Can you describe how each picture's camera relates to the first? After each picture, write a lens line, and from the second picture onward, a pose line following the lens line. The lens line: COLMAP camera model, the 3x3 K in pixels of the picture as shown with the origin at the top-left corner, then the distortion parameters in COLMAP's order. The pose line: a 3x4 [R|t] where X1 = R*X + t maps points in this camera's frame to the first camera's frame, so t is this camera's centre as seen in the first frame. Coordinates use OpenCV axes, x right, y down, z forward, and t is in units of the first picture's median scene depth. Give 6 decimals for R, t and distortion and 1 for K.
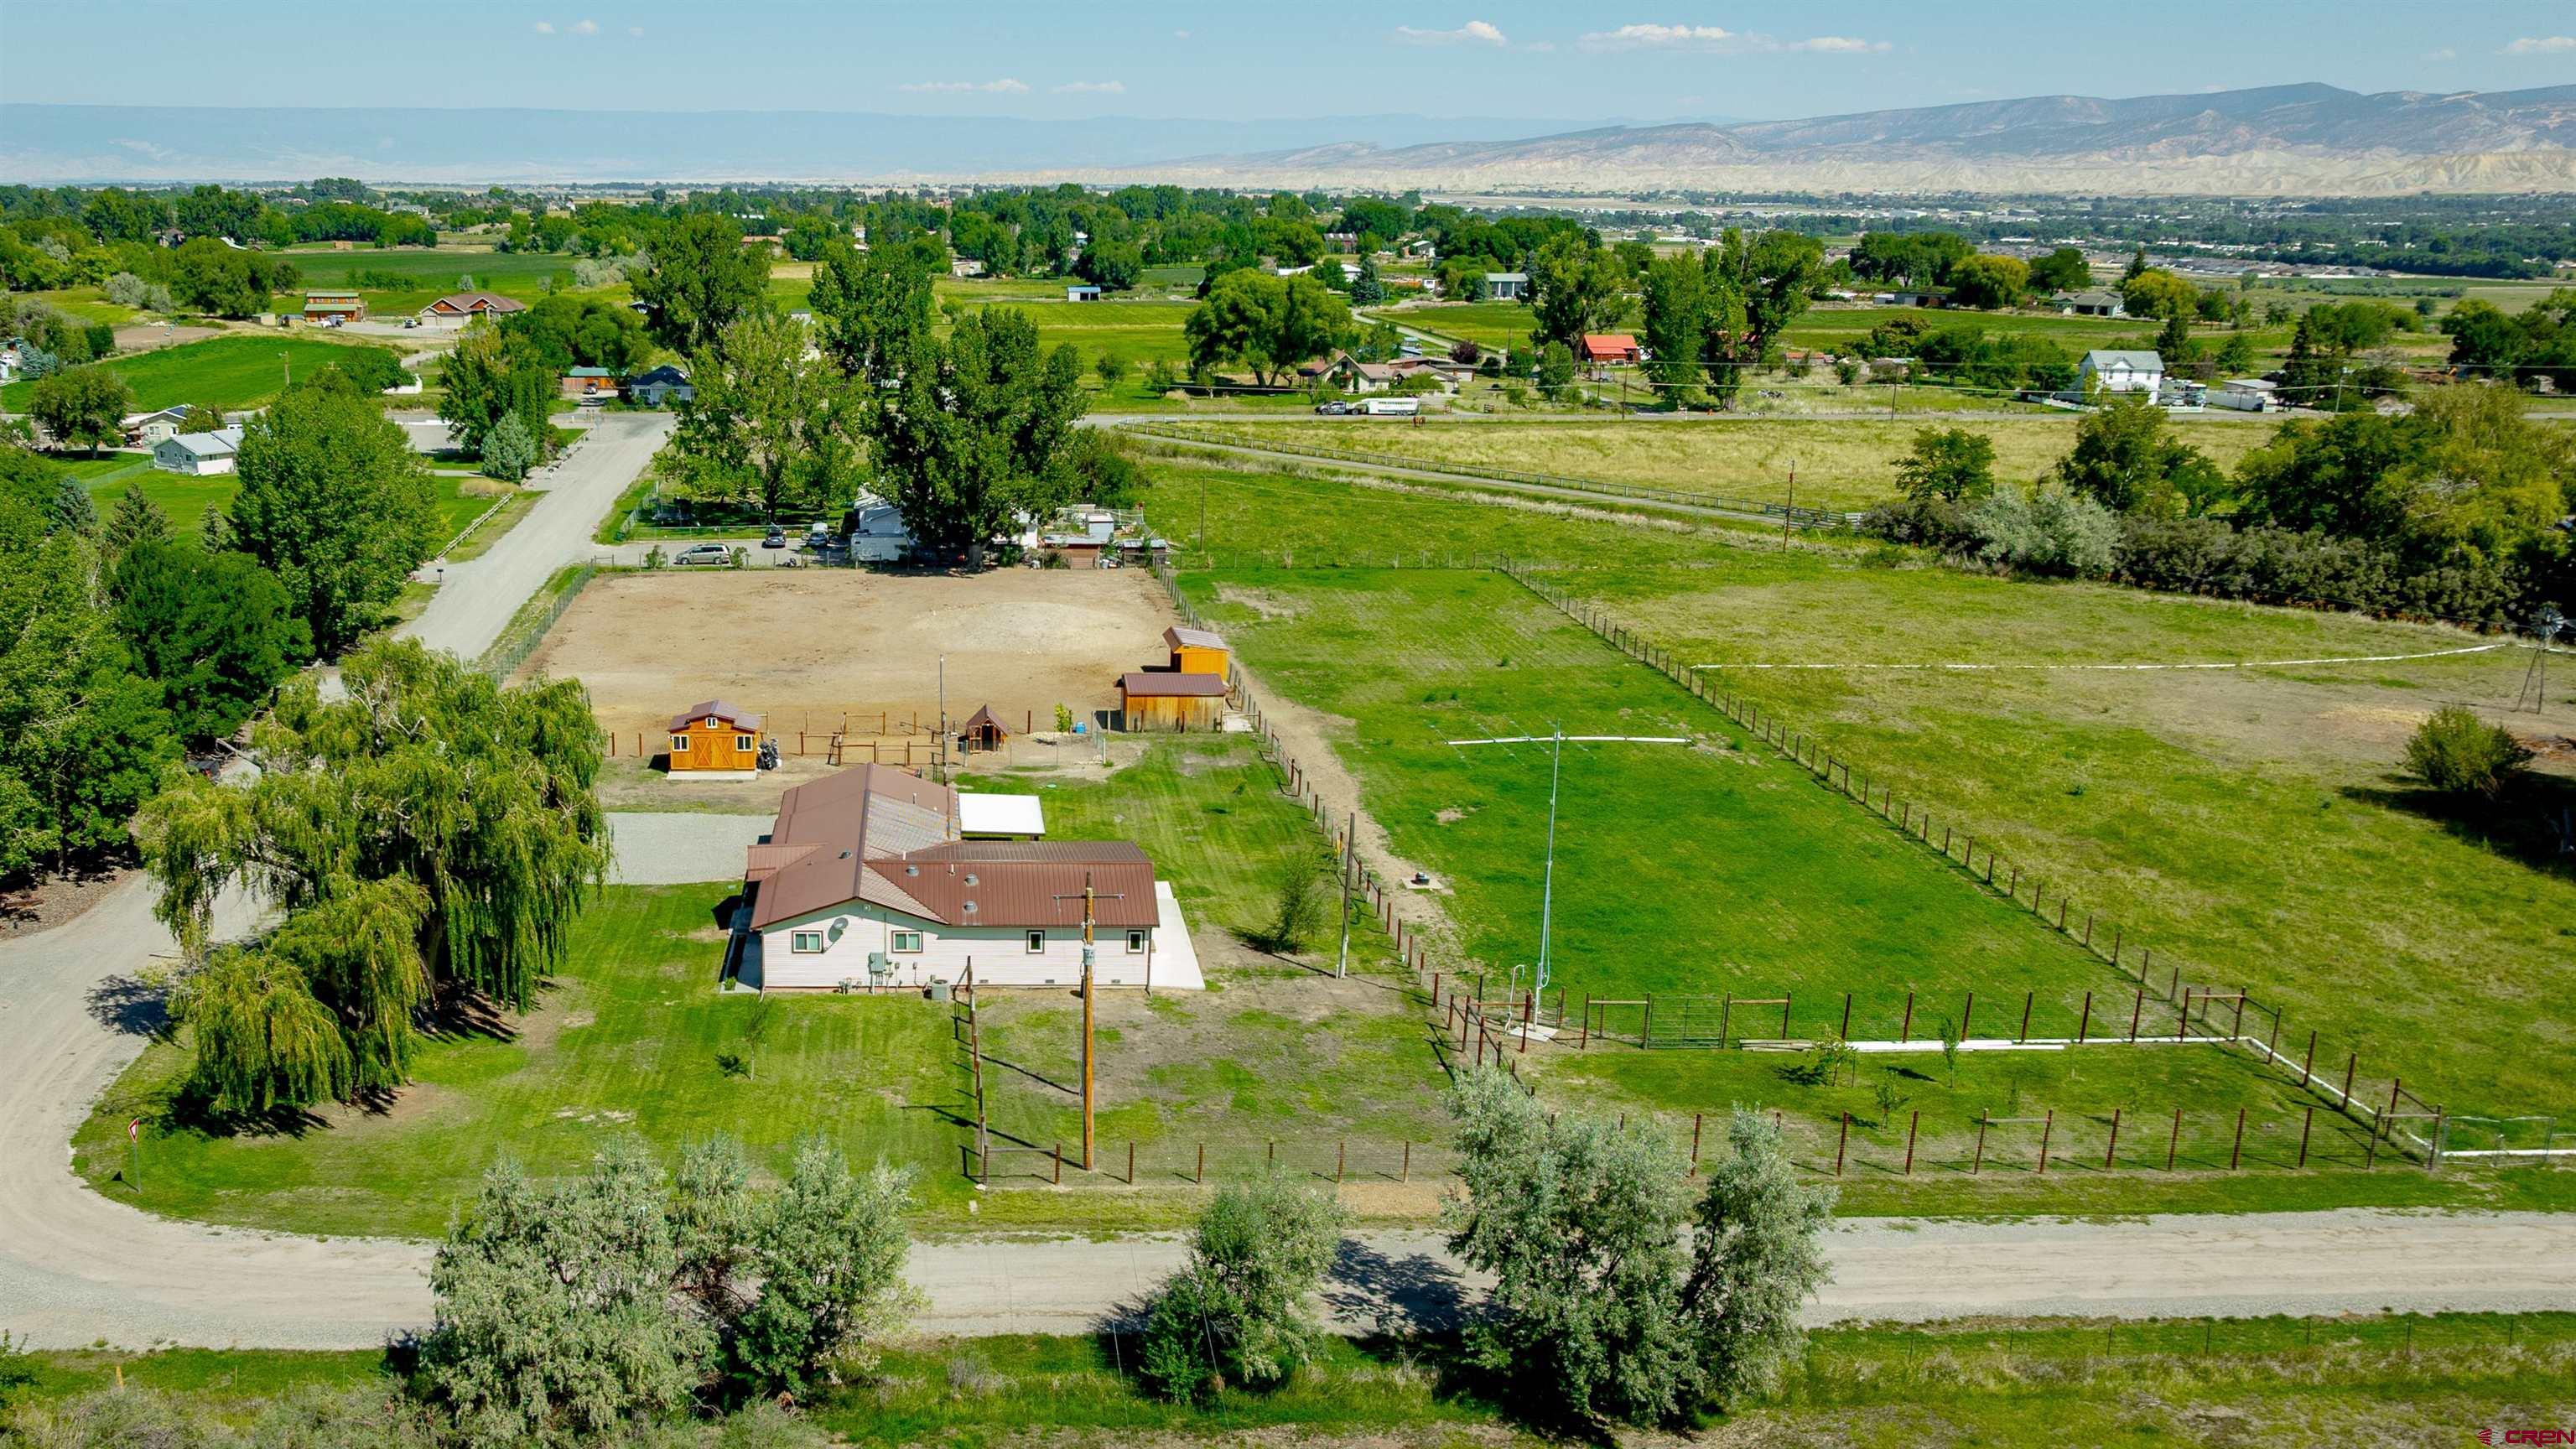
lens RADIAL K [[2275.0, 0, 975.3], [0, 2275.0, 838.3], [0, 0, 1]] dist [-0.026587, 0.015095]
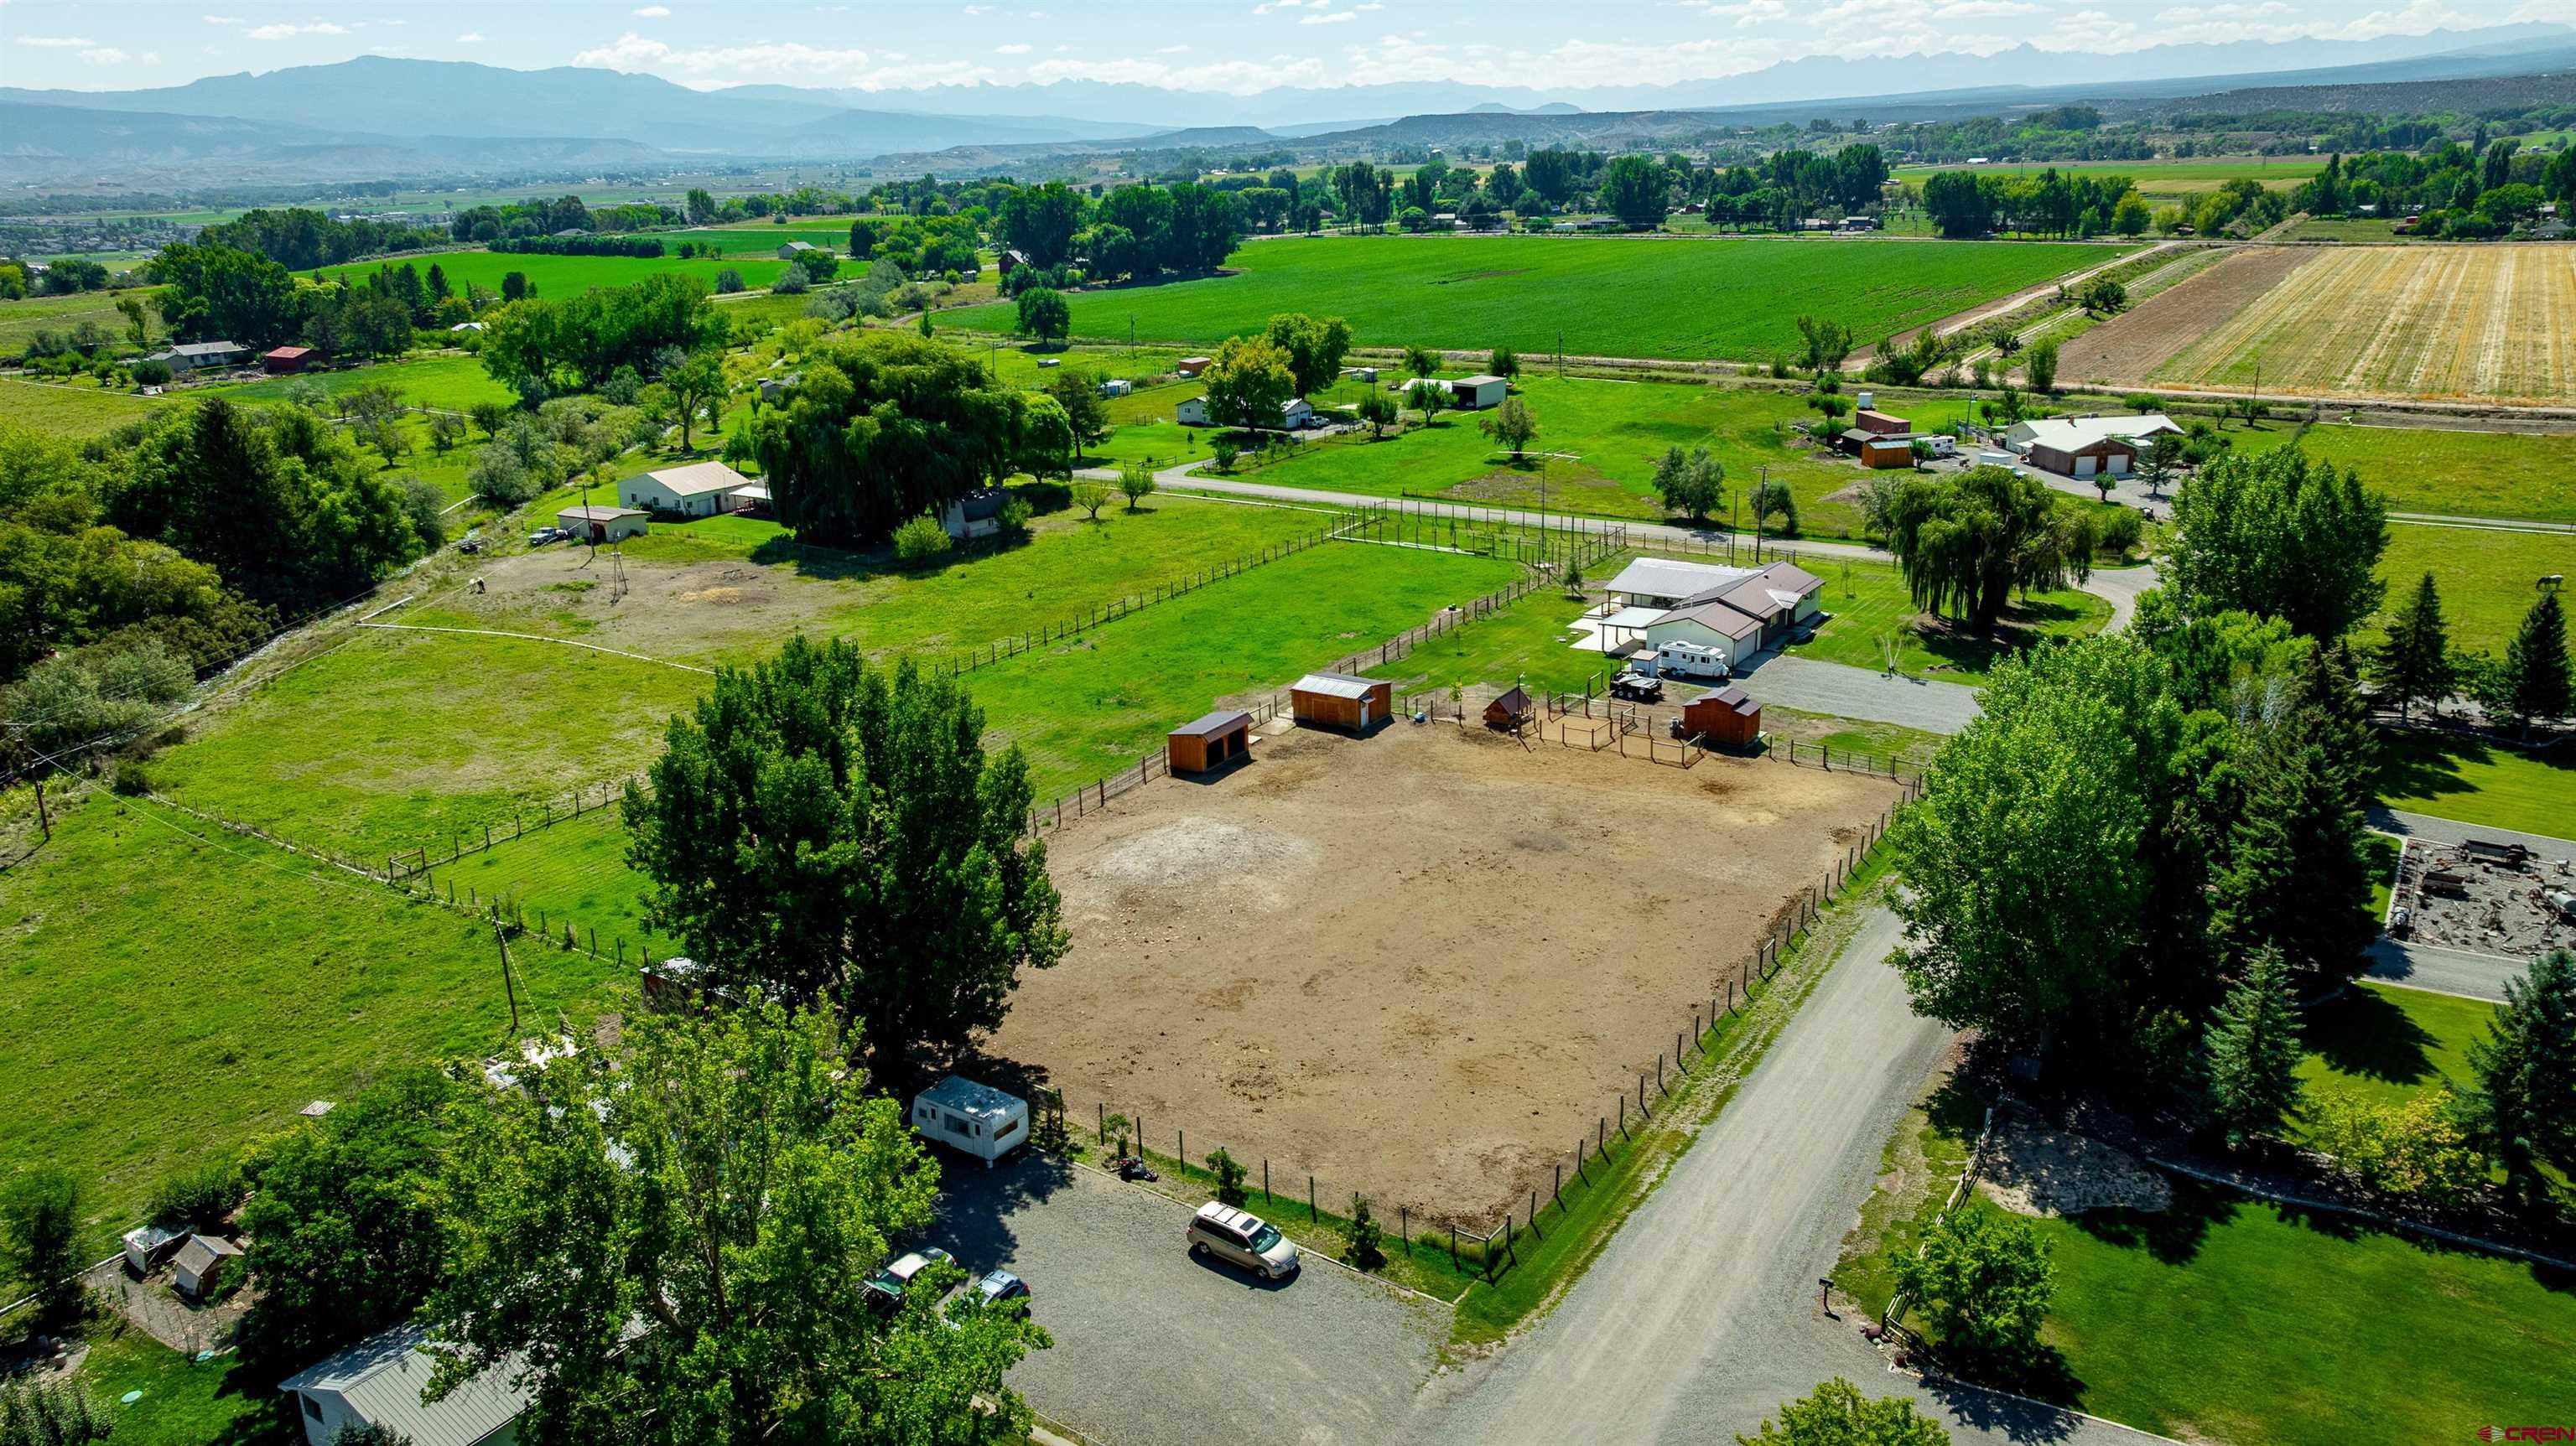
lens RADIAL K [[1813.0, 0, 1290.9], [0, 1813.0, 729.6], [0, 0, 1]] dist [-0.025124, 0.013806]
pose [[-0.820517, -0.160977, 0.548487, -0.455237], [0.180446, 0.837523, 0.515747, -0.582534], [-0.542394, 0.522151, -0.658154, 1.717932]]
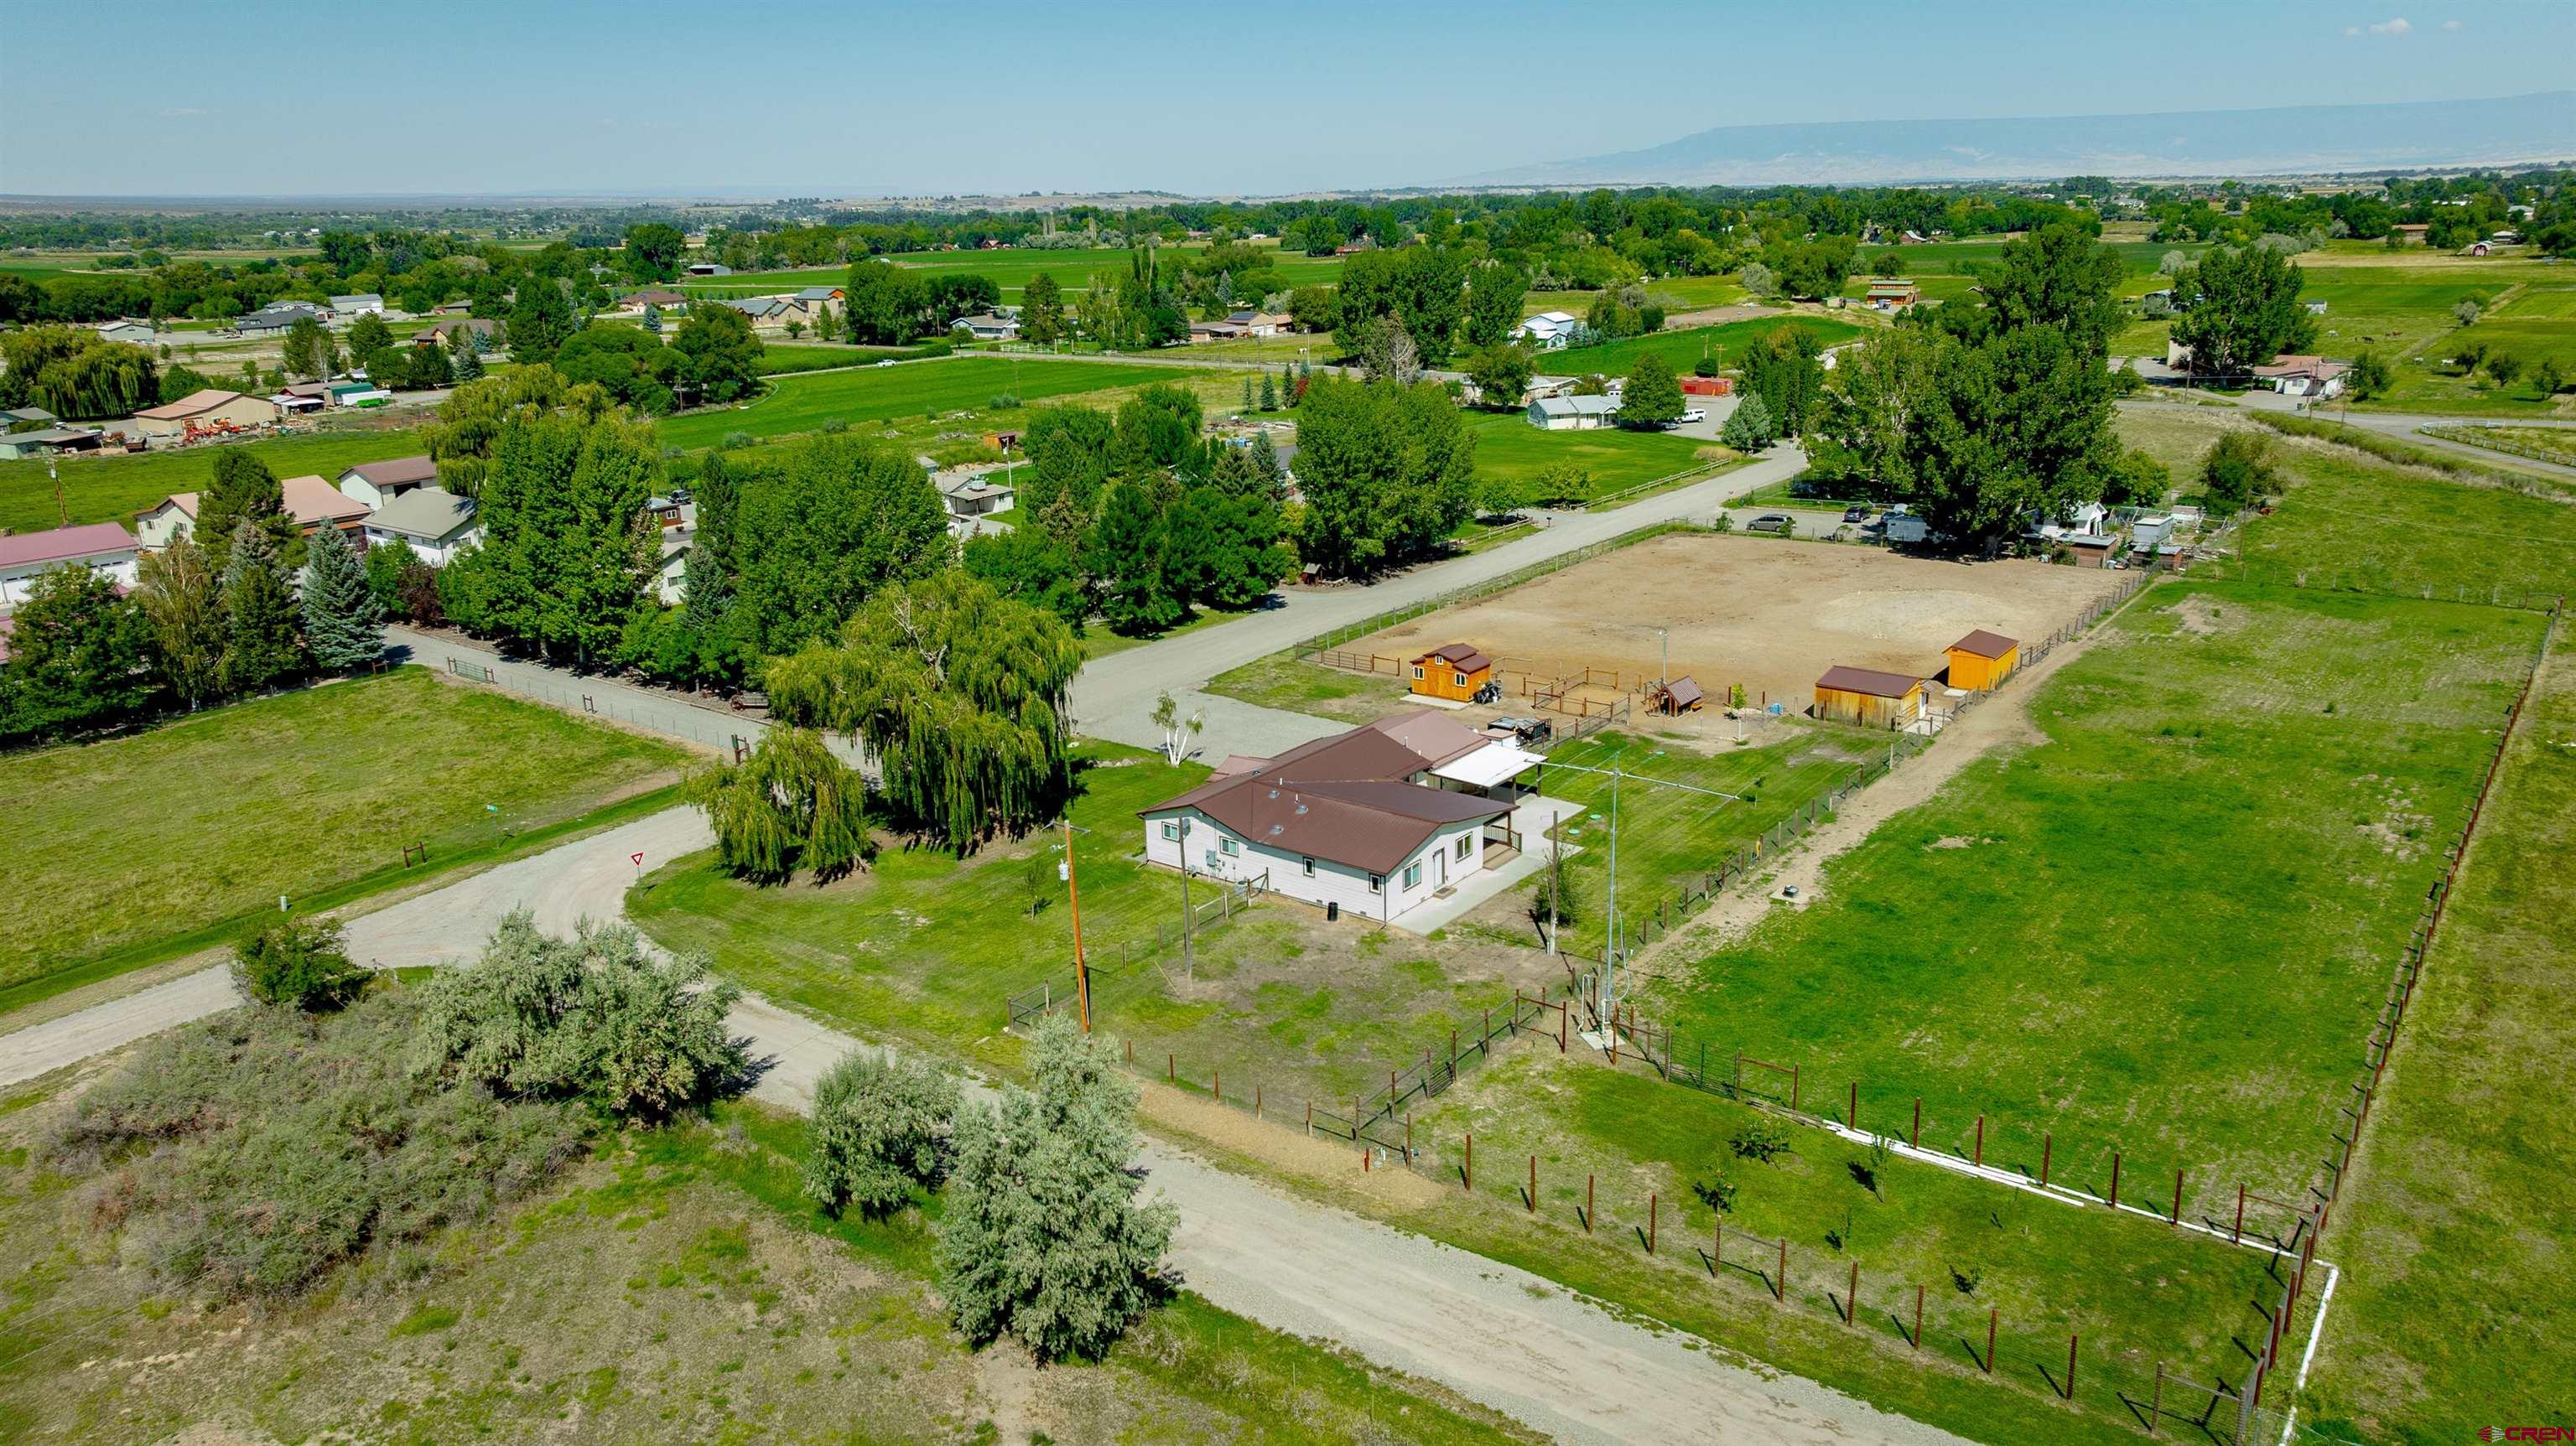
lens RADIAL K [[1813.0, 0, 1292.2], [0, 1813.0, 721.8], [0, 0, 1]] dist [-0.025124, 0.013806]
pose [[0.776096, 0.152248, -0.611961, 0.411119], [-0.146537, 0.987395, 0.059811, -0.060592], [0.613353, 0.043256, 0.788623, 0.145424]]
